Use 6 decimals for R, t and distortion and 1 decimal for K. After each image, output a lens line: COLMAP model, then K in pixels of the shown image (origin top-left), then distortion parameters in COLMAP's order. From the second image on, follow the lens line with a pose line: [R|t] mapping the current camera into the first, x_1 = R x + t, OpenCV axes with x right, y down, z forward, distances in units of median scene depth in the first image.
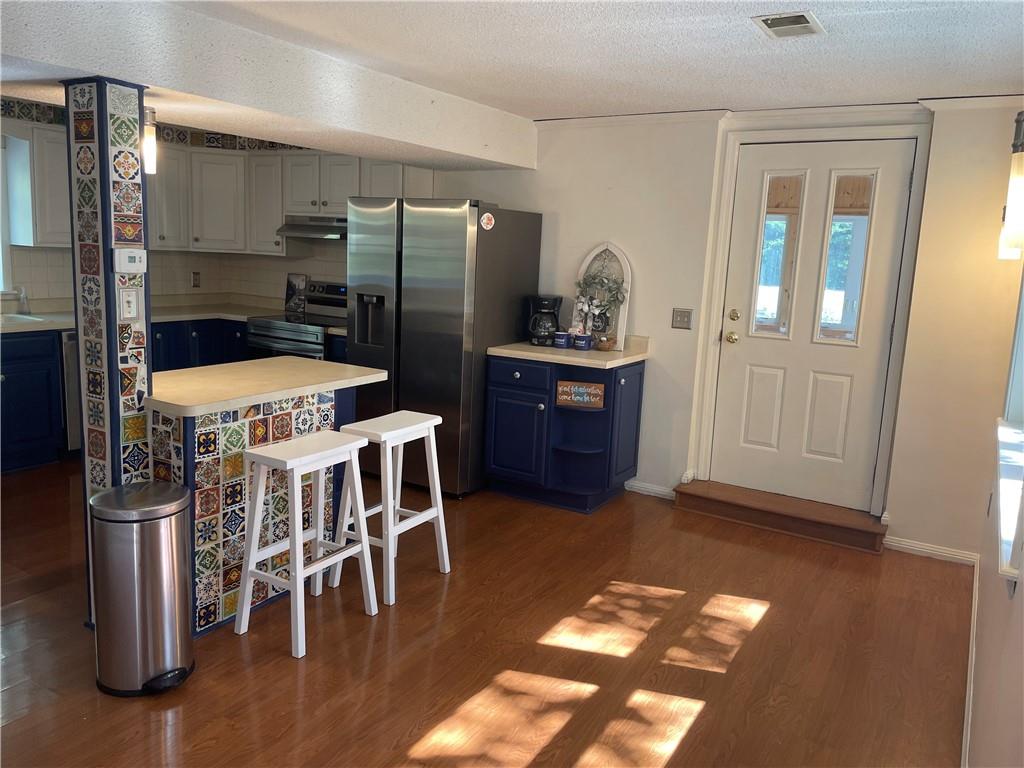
lens RADIAL K [[782.5, 0, 512.0], [0, 782.5, 384.0], [0, 0, 1]] dist [0.002856, -0.003826]
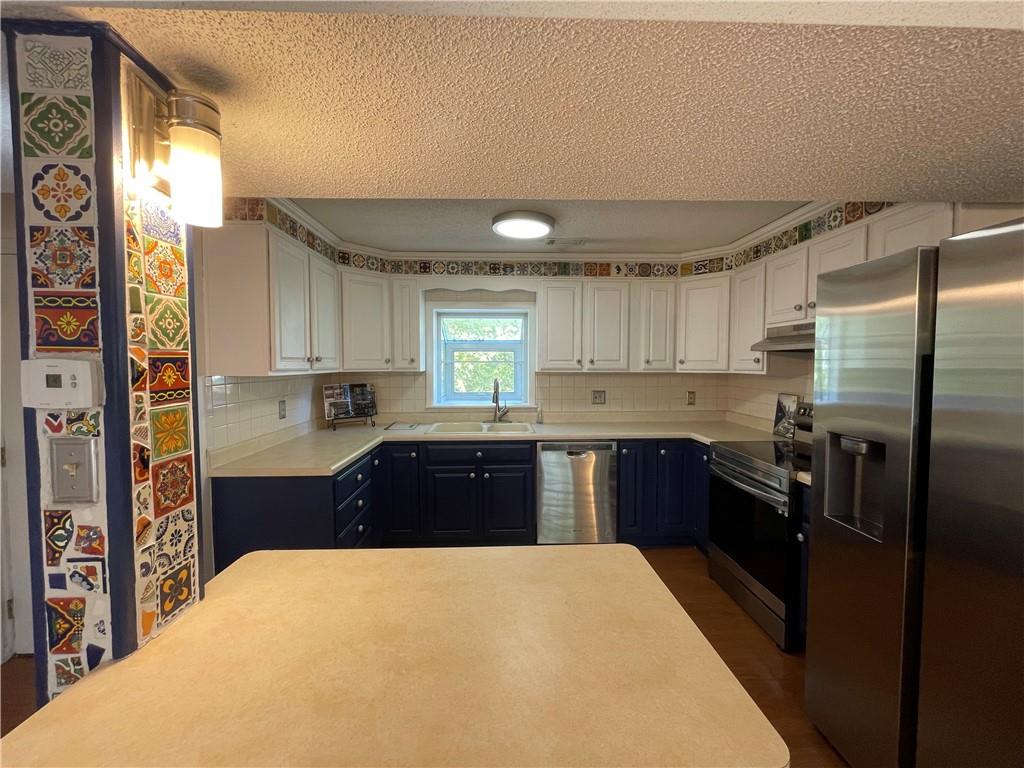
lens RADIAL K [[417.5, 0, 512.0], [0, 417.5, 384.0], [0, 0, 1]] dist [-0.001675, 0.000235]
pose [[0.548305, -0.009670, -0.836222, -0.113787], [-0.116286, 0.989337, -0.087689, -0.163195], [0.828154, 0.145322, 0.541334, 1.065585]]
